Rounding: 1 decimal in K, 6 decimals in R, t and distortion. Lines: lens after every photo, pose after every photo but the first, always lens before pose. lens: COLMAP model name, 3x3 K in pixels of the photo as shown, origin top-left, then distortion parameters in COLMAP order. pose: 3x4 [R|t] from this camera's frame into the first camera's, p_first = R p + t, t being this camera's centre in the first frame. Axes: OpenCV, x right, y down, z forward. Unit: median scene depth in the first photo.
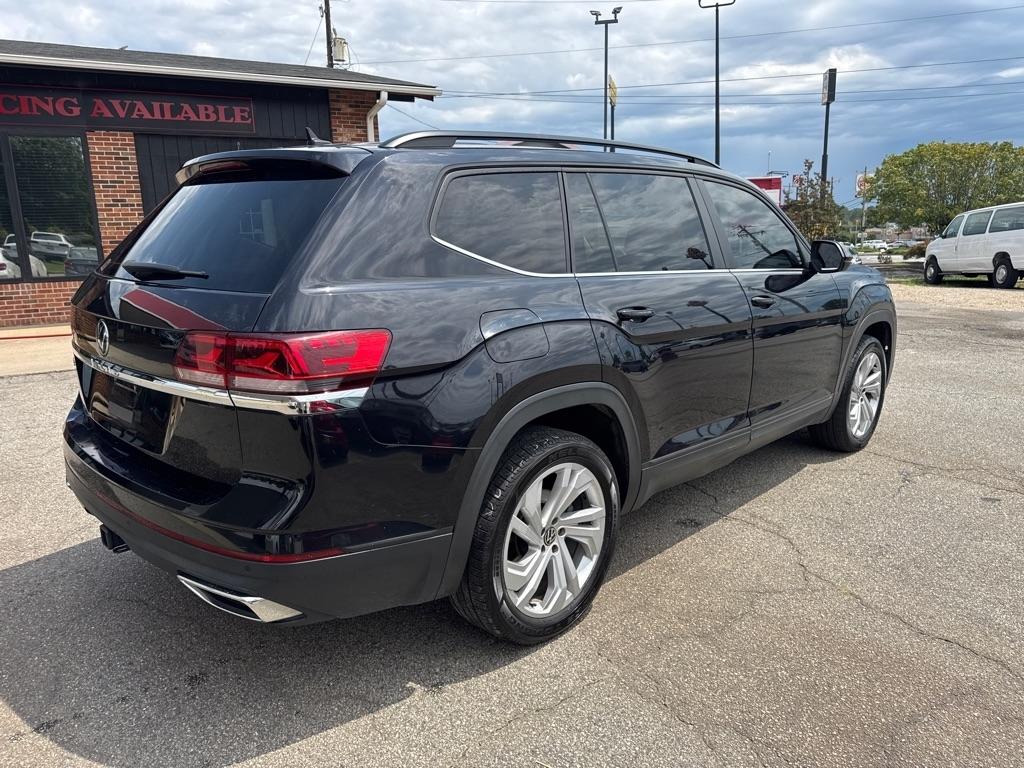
lens RADIAL K [[719.7, 0, 514.5], [0, 719.7, 387.2], [0, 0, 1]] dist [0.031417, -0.039890]
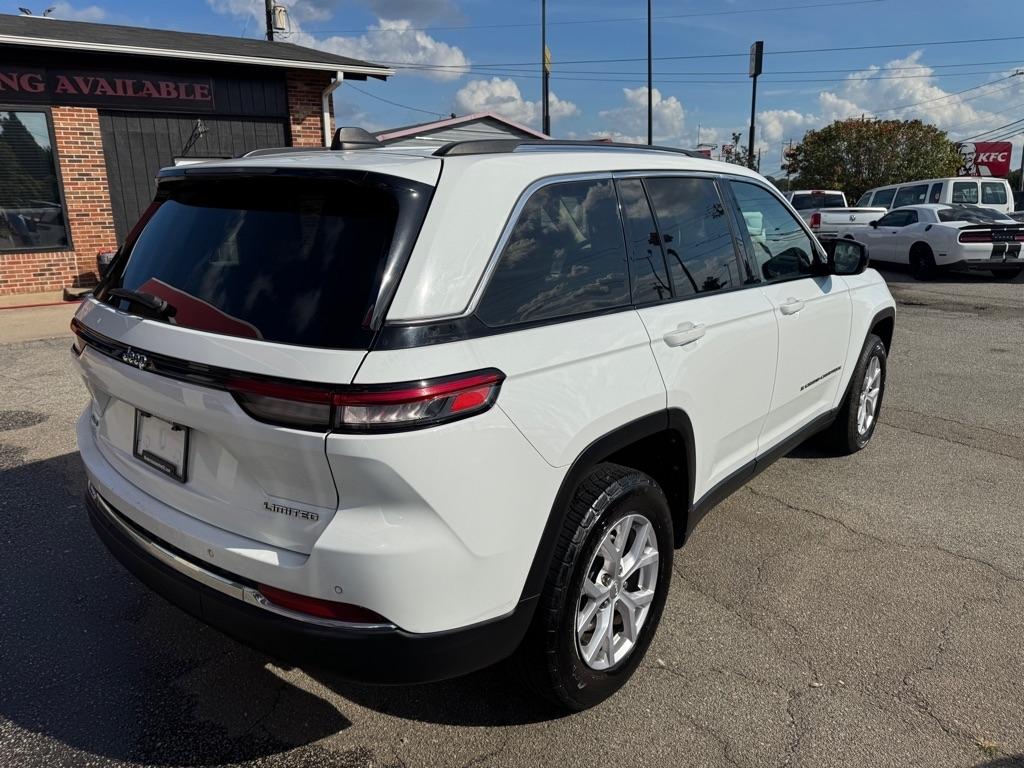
lens RADIAL K [[719.7, 0, 509.8], [0, 719.7, 383.7], [0, 0, 1]] dist [0.031417, -0.039890]
pose [[0.996588, -0.012666, 0.081560, -0.027448], [0.009545, 0.999211, 0.038542, 0.006925], [-0.081983, -0.037632, 0.995923, -0.092461]]
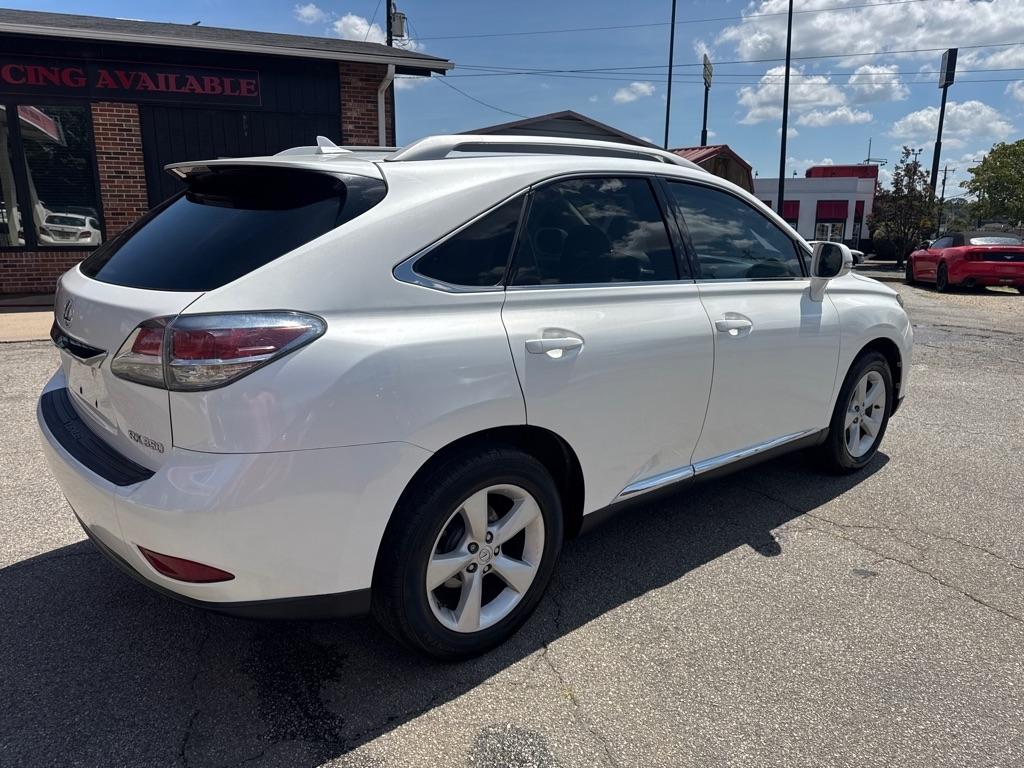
lens RADIAL K [[719.7, 0, 513.0], [0, 719.7, 388.8], [0, 0, 1]] dist [0.031417, -0.039890]
pose [[0.991688, 0.057369, -0.115168, 0.122869], [-0.054434, 0.998111, 0.028472, -0.016373], [0.116584, -0.021966, 0.992938, 0.059773]]
